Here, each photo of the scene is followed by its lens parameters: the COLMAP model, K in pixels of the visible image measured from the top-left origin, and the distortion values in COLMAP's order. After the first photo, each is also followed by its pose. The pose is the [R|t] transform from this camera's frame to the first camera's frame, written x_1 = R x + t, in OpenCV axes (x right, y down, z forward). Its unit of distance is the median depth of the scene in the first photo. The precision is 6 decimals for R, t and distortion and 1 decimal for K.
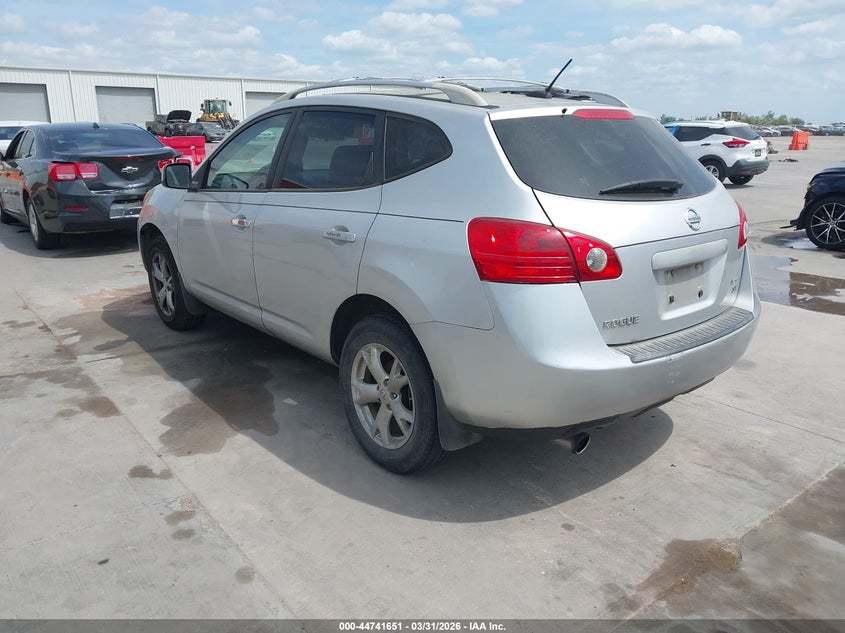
lens RADIAL K [[653.2, 0, 430.4], [0, 653.2, 318.9], [0, 0, 1]] dist [0.011685, 0.008706]
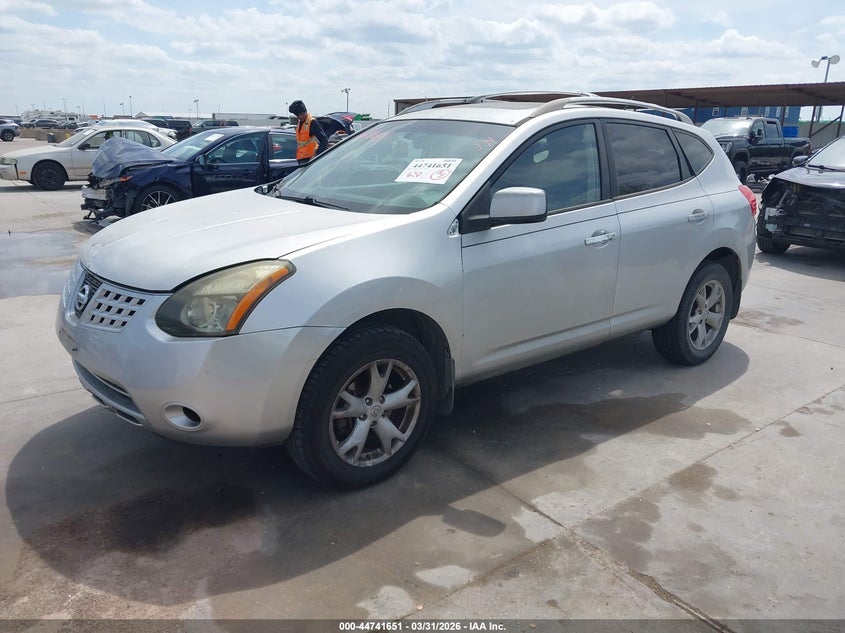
lens RADIAL K [[653.2, 0, 417.6], [0, 653.2, 310.8], [0, 0, 1]] dist [0.011685, 0.008706]
pose [[0.025431, -0.272242, 0.961893, -1.623394], [0.264989, 0.929620, 0.256102, -0.476033], [-0.963916, 0.248378, 0.095782, 1.560966]]
